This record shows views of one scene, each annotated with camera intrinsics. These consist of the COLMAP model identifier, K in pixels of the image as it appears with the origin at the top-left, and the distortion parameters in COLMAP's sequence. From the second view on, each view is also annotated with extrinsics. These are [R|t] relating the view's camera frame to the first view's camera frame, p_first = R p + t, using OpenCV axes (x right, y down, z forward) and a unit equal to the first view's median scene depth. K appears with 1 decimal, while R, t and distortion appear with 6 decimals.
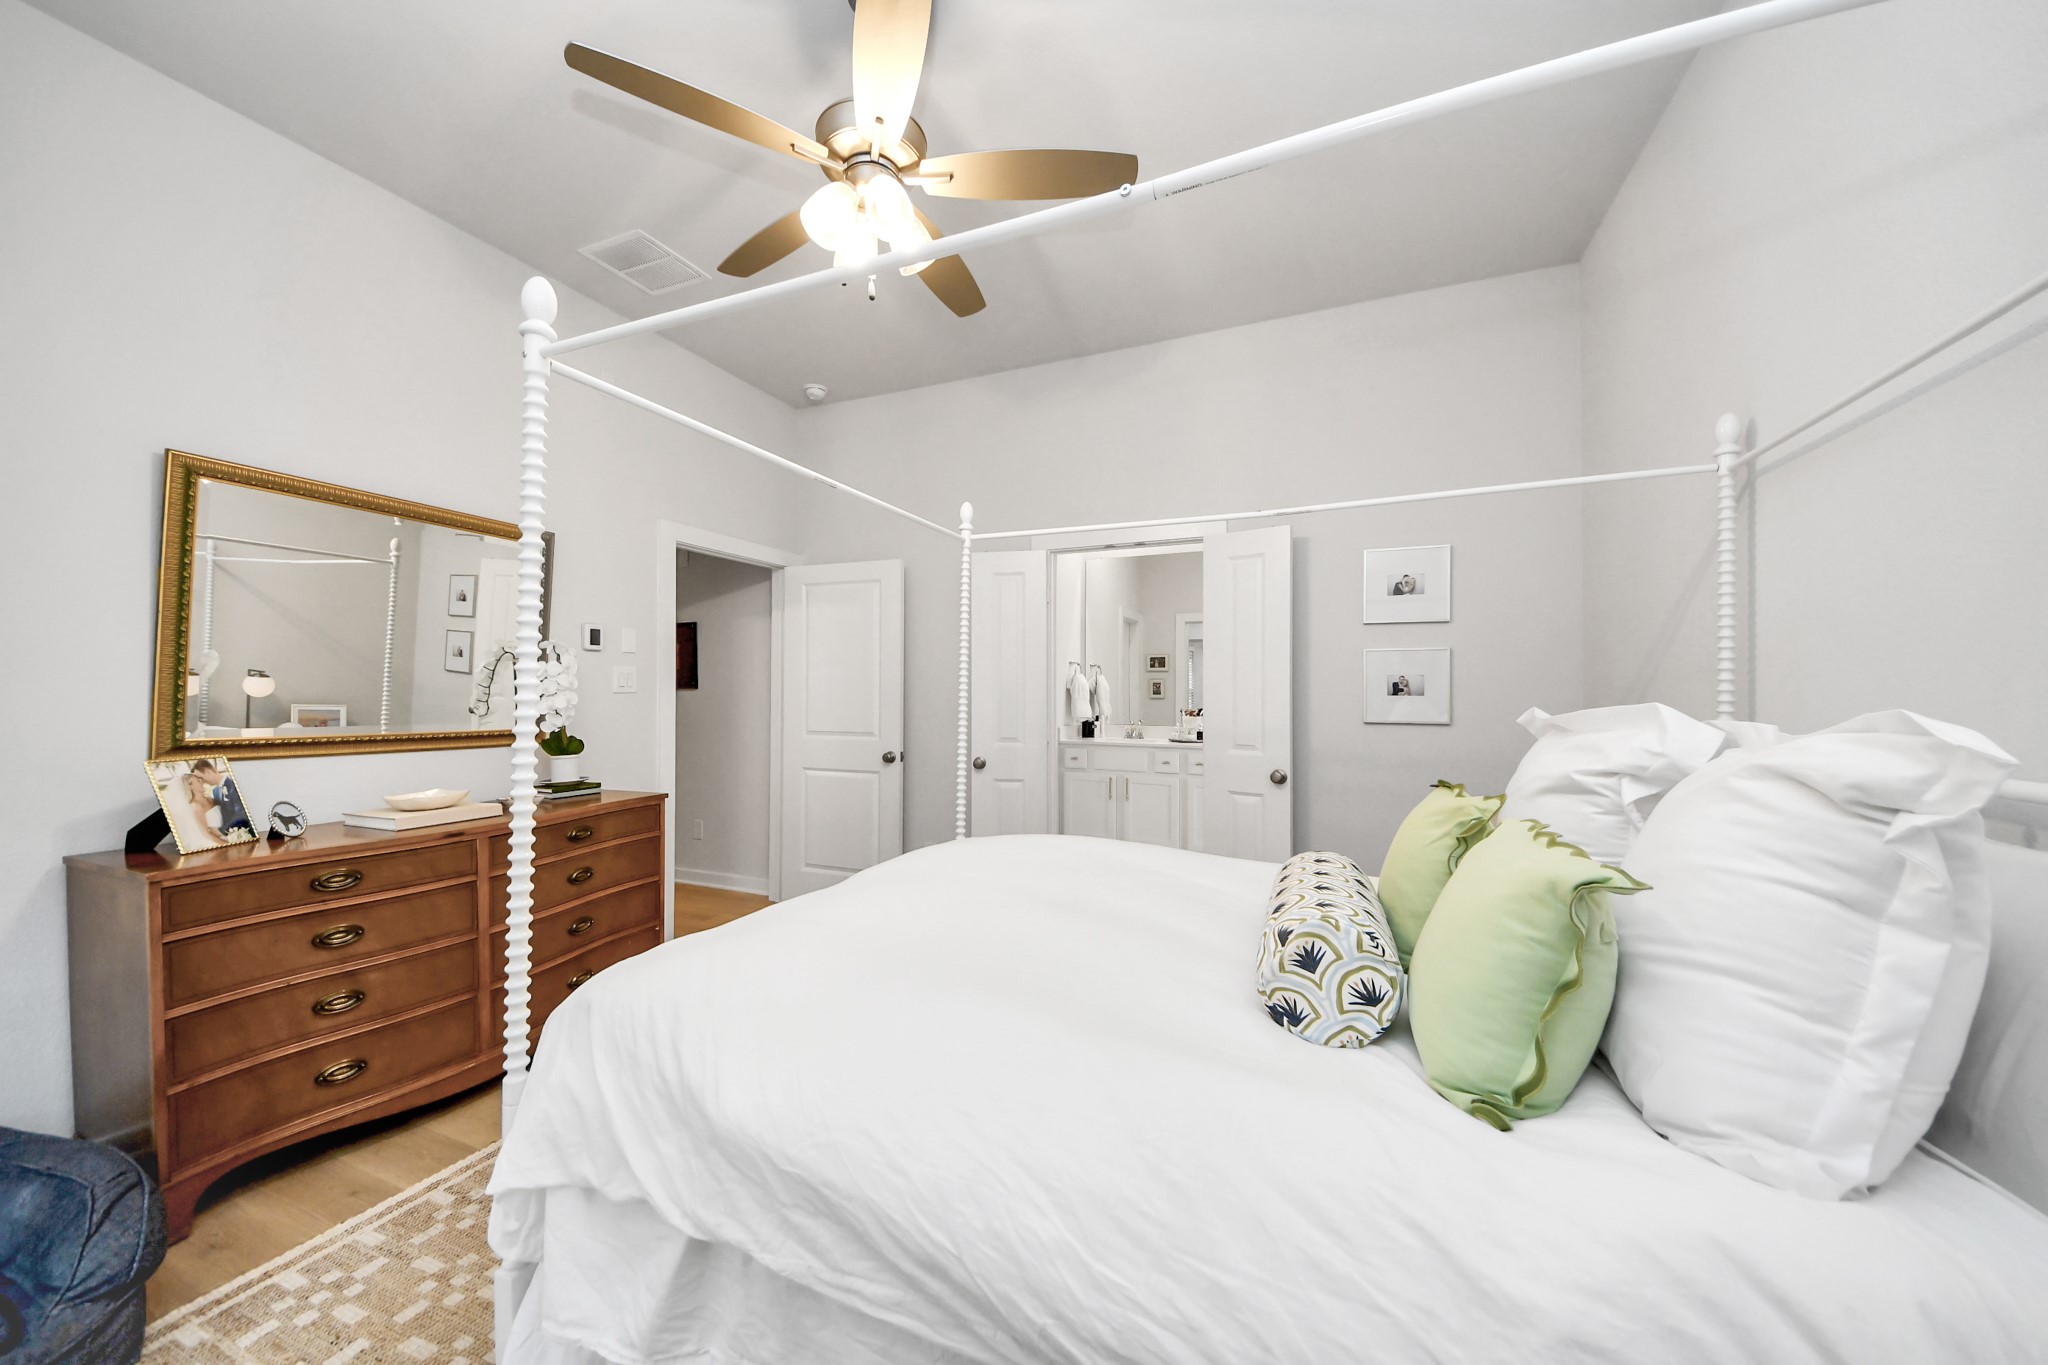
lens RADIAL K [[722.3, 0, 1012.4], [0, 722.3, 683.5], [0, 0, 1]] dist [0.039462, -0.023644]
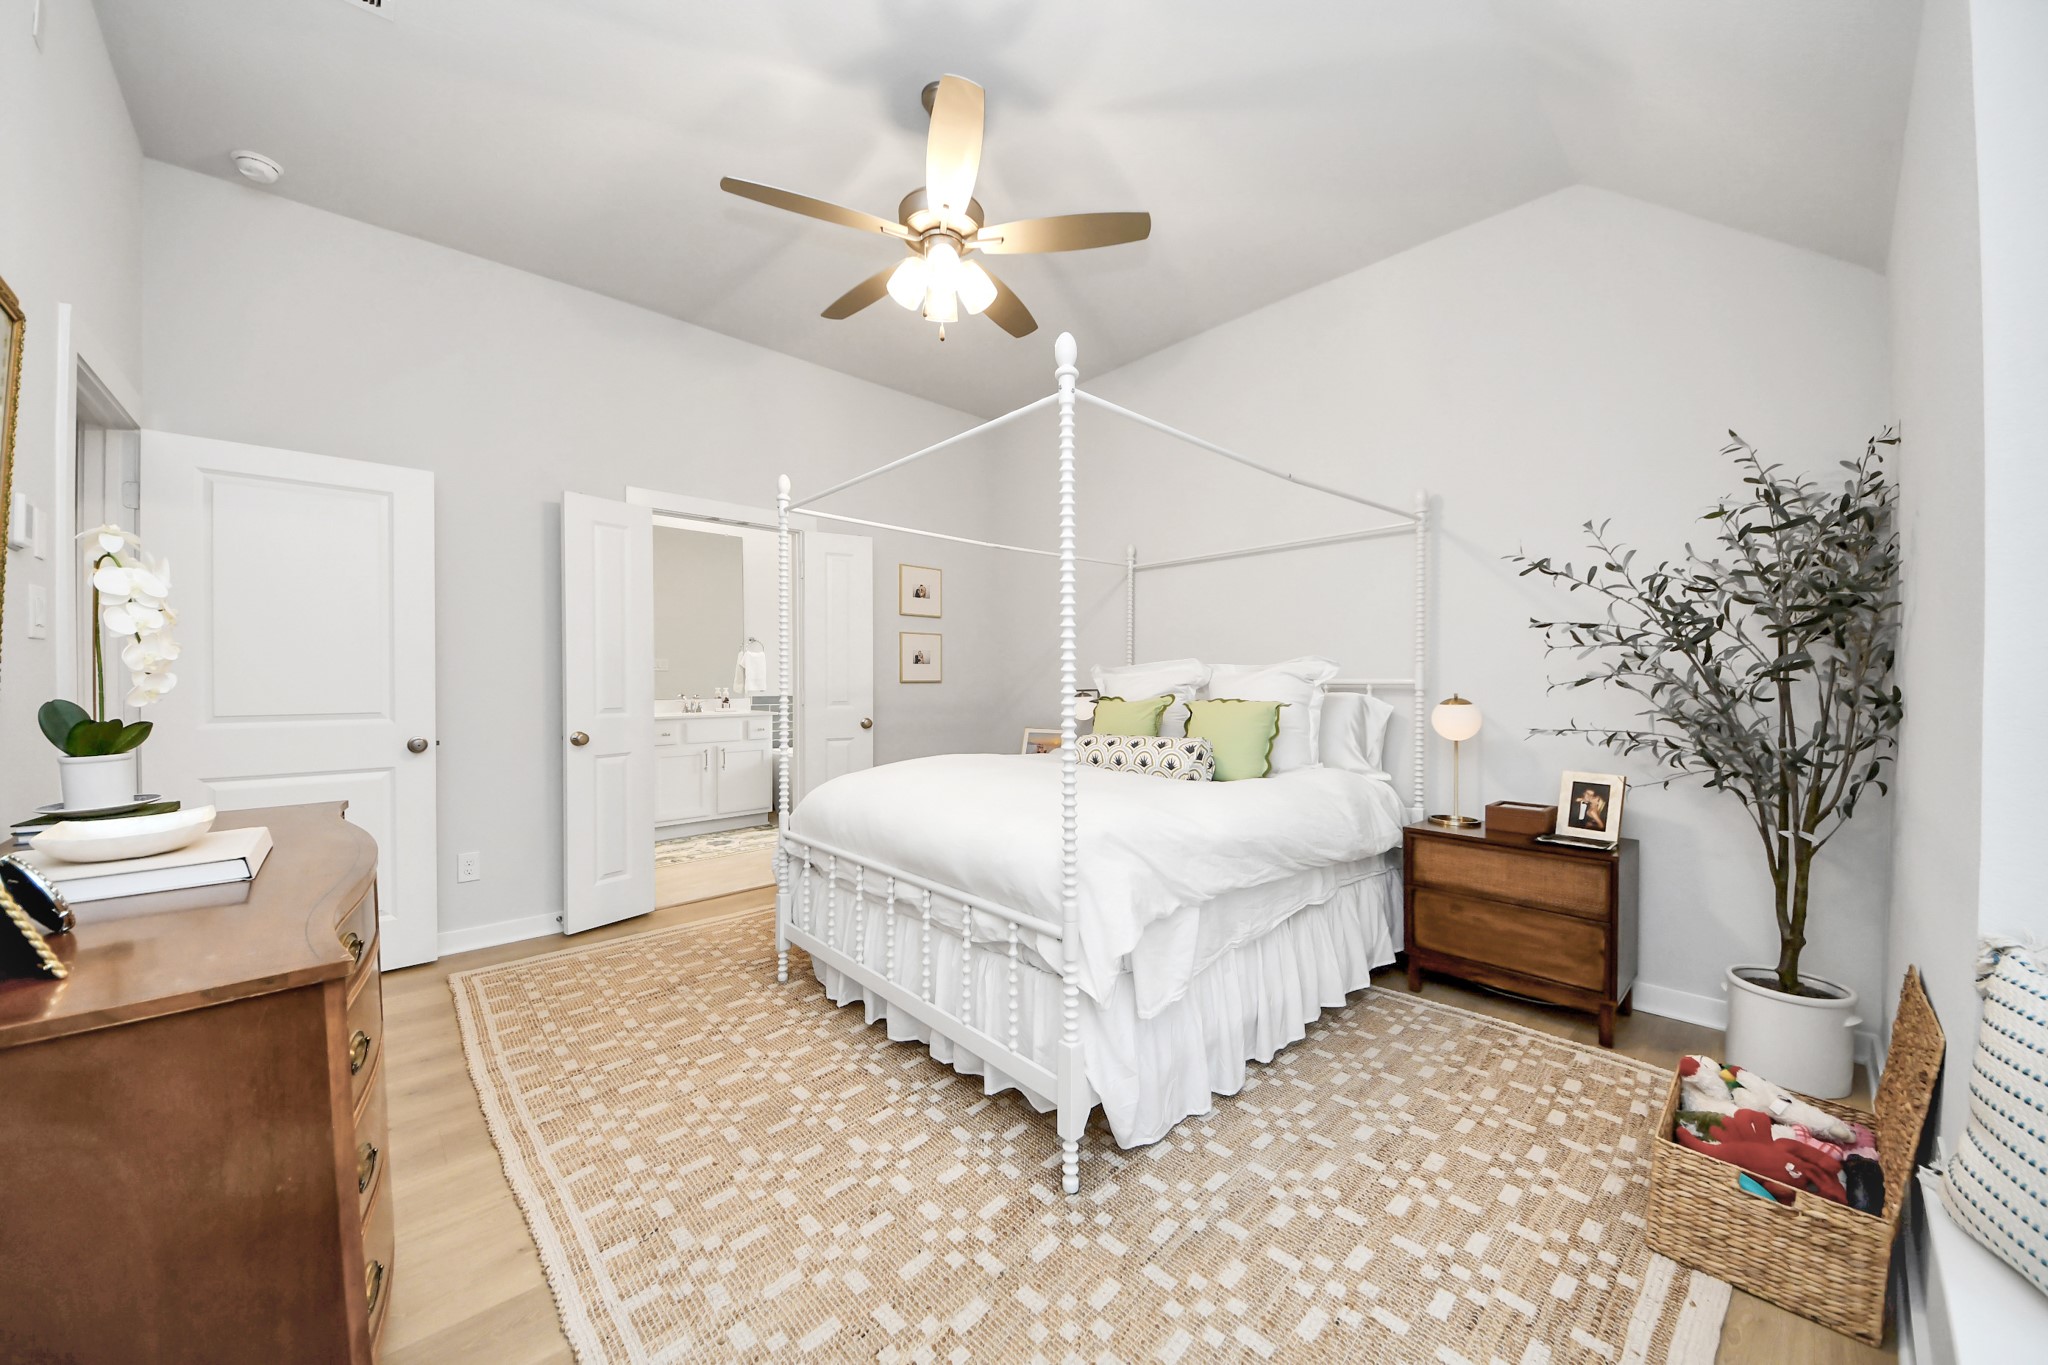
lens RADIAL K [[722.3, 0, 1012.4], [0, 722.3, 683.5], [0, 0, 1]] dist [0.039462, -0.023644]
pose [[0.403299, -0.009746, 0.915016, -0.774572], [-0.005467, 0.999900, 0.013060, 0.036393], [-0.915052, -0.010269, 0.403206, 0.213261]]
